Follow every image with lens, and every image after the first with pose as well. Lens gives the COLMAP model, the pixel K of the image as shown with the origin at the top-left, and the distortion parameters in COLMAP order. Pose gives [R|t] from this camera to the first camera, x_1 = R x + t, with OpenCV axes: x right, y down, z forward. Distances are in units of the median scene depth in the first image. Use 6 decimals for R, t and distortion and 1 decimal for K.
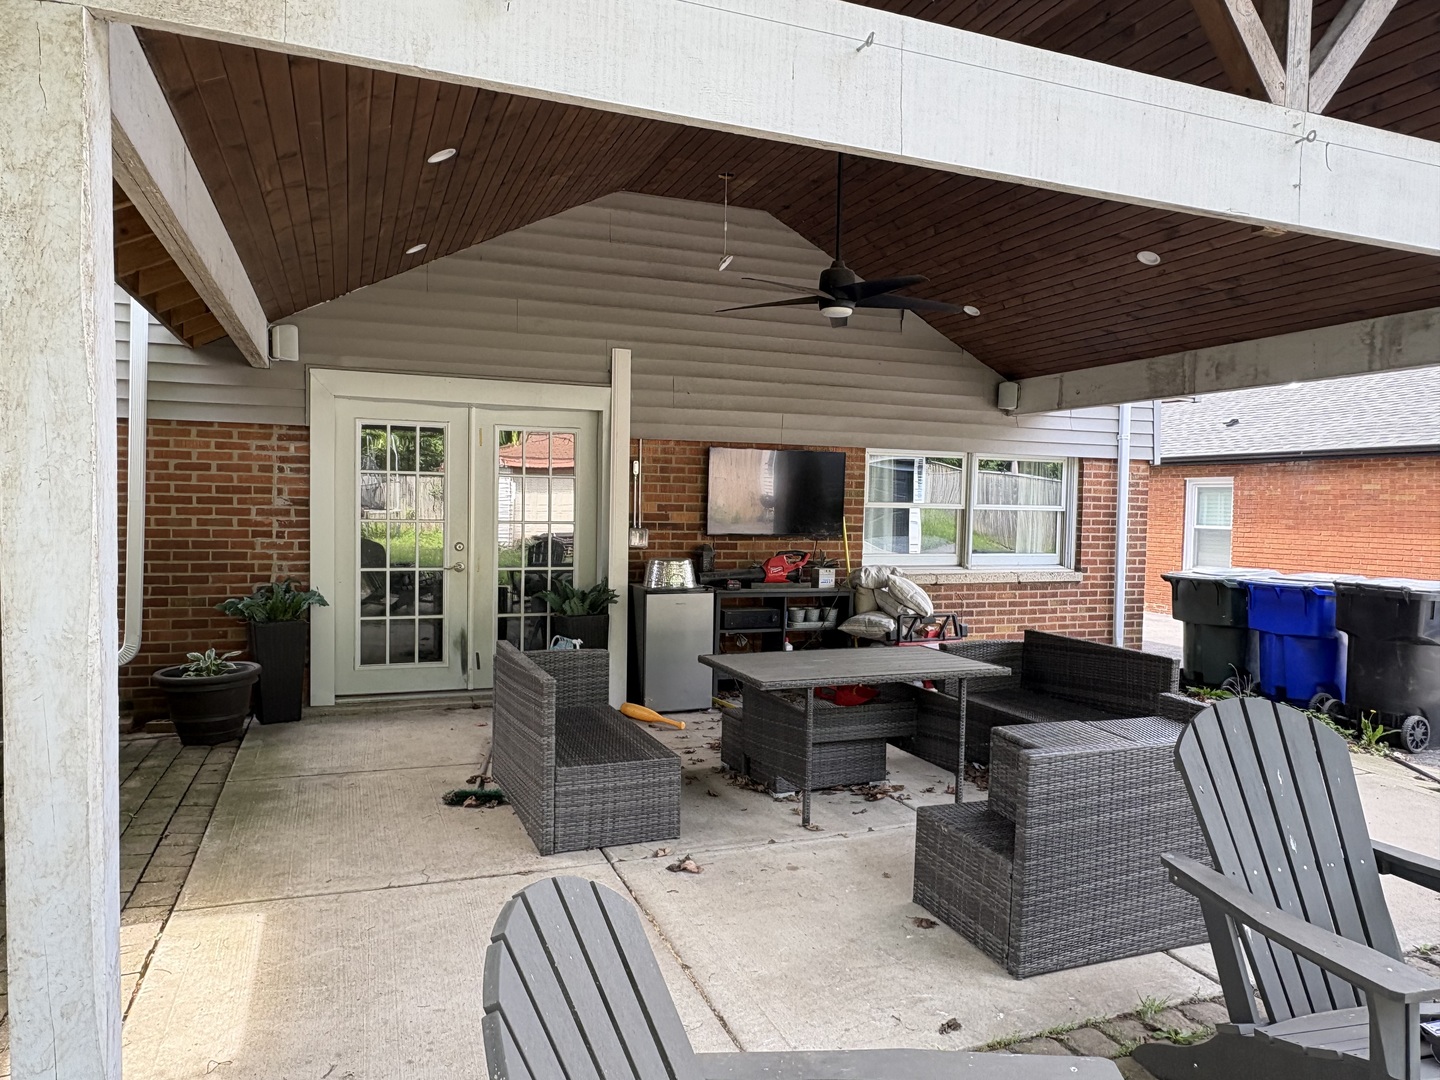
lens RADIAL K [[964.4, 0, 721.8], [0, 964.4, 539.4], [0, 0, 1]] dist [0.001554, 0.000963]
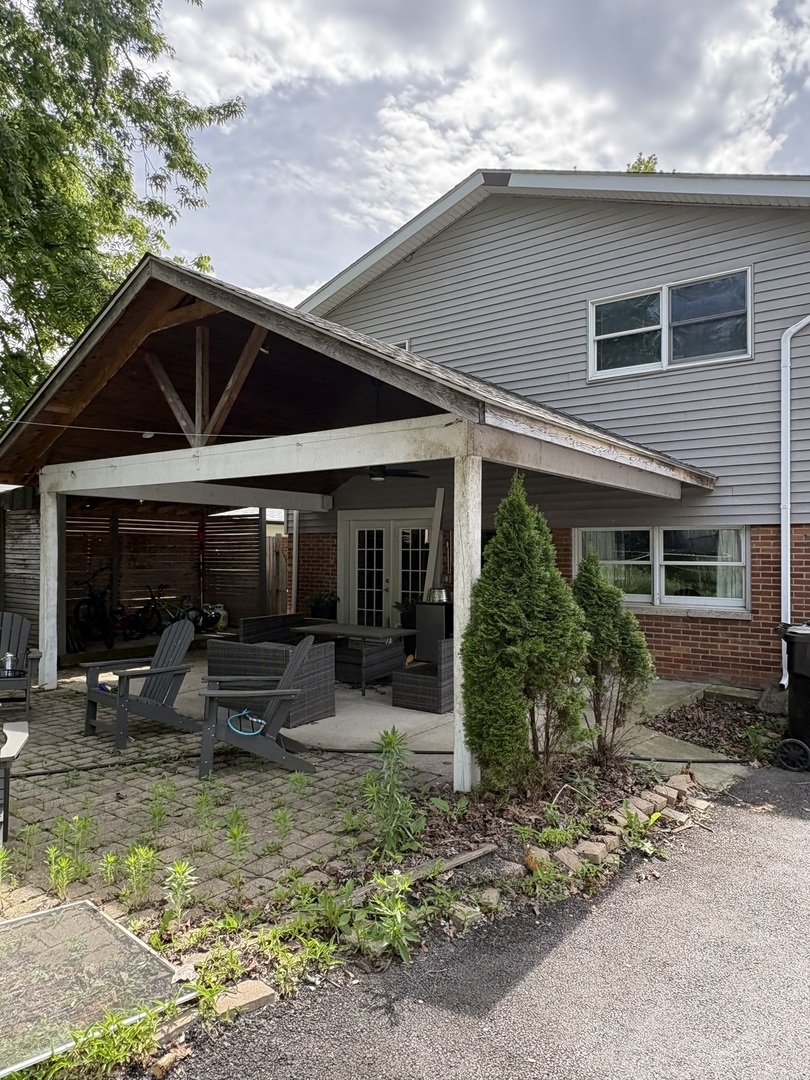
lens RADIAL K [[723.3, 0, 406.4], [0, 723.3, 543.0], [0, 0, 1]] dist [0.001554, 0.000963]
pose [[0.521936, -0.024915, -0.852621, 0.991225], [-0.025606, 0.998665, -0.044858, -0.004839], [0.852600, 0.045245, 0.520602, 0.100494]]
